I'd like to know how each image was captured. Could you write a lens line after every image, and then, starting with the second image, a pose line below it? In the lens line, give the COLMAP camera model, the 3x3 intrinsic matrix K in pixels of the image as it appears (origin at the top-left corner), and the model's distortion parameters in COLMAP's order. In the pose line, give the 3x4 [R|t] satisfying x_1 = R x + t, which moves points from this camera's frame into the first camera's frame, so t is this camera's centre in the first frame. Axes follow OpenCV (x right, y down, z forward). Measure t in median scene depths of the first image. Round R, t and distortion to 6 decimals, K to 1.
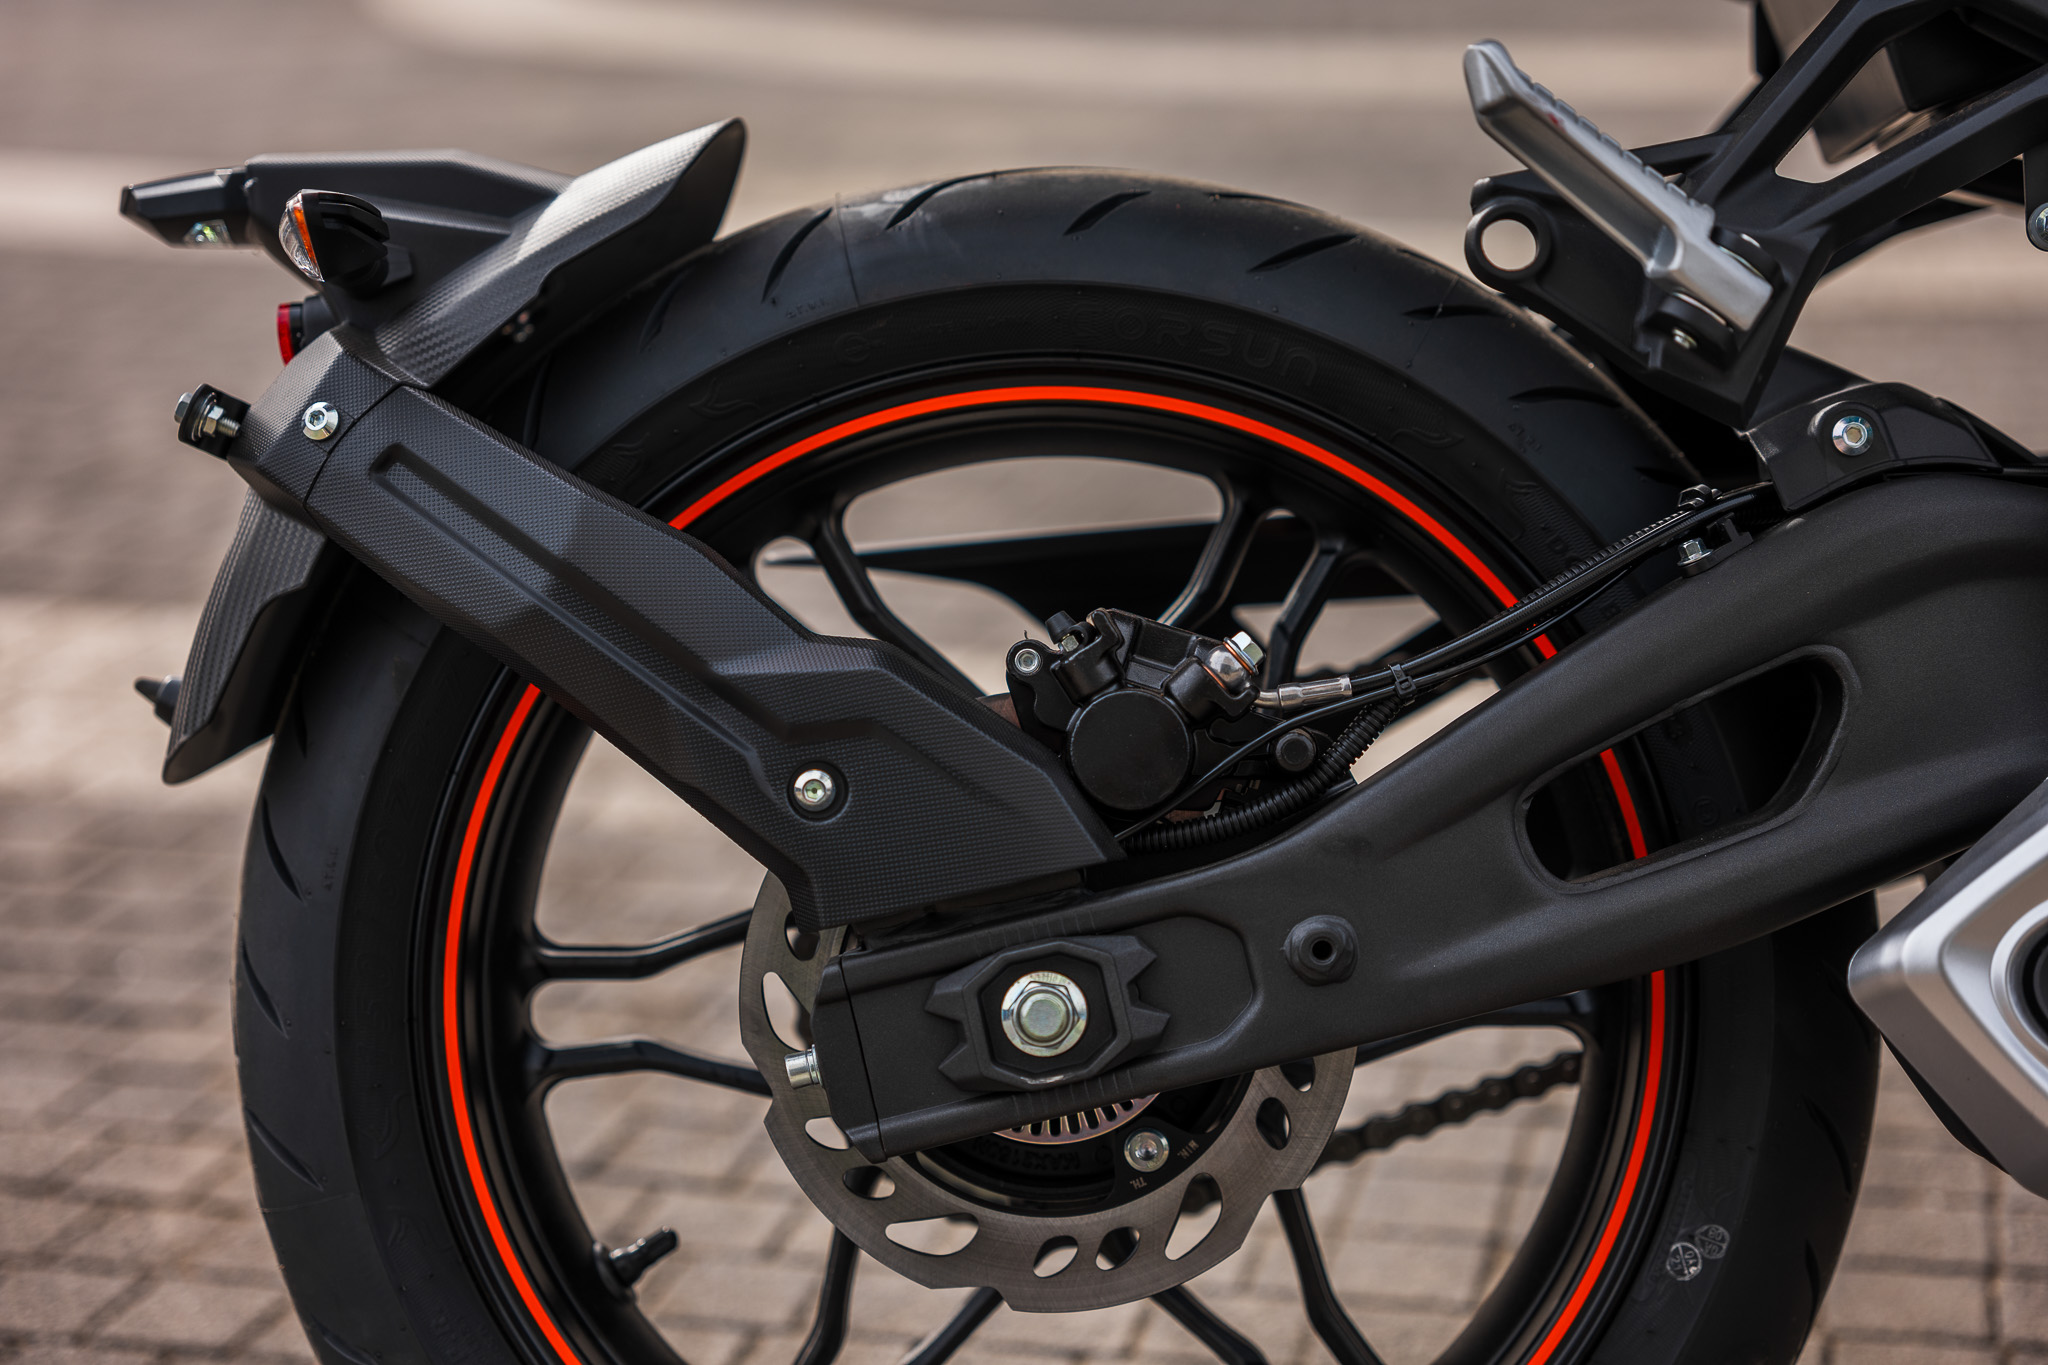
lens RADIAL K [[3861.0, 0, 1024.0], [0, 3861.0, 682.5], [0, 0, 1]] dist [-0.010743, 0.340288]
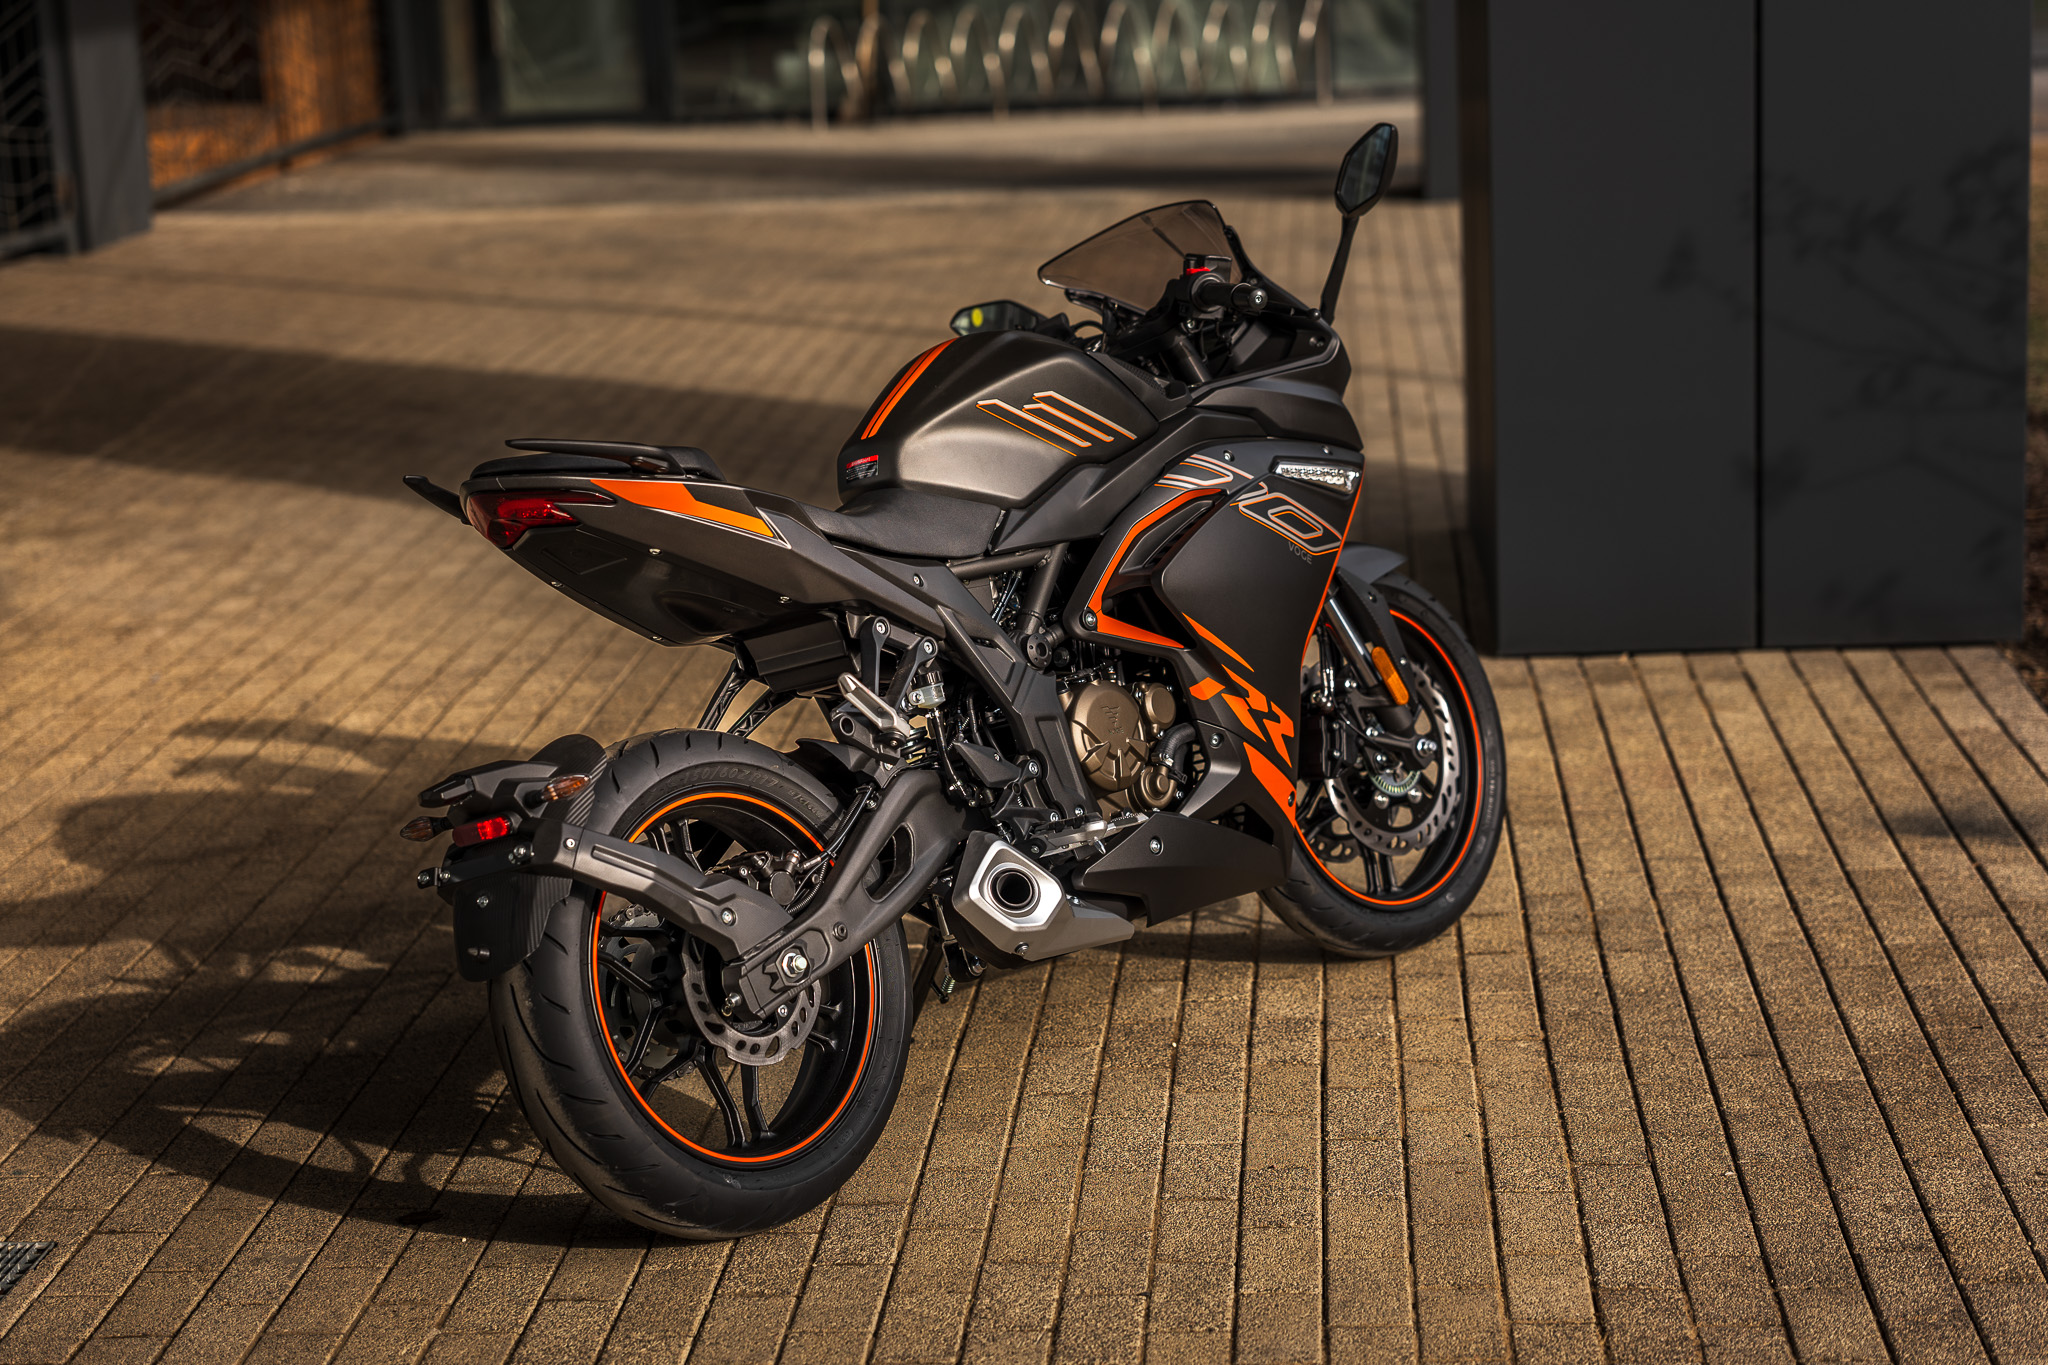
lens RADIAL K [[3861.0, 0, 1024.0], [0, 3861.0, 682.5], [0, 0, 1]] dist [-0.010743, 0.340288]
pose [[0.637702, -0.159649, 0.753557, -2.408825], [0.226243, 0.973957, 0.014884, -0.164753], [-0.736309, 0.160995, 0.657214, -1.466647]]
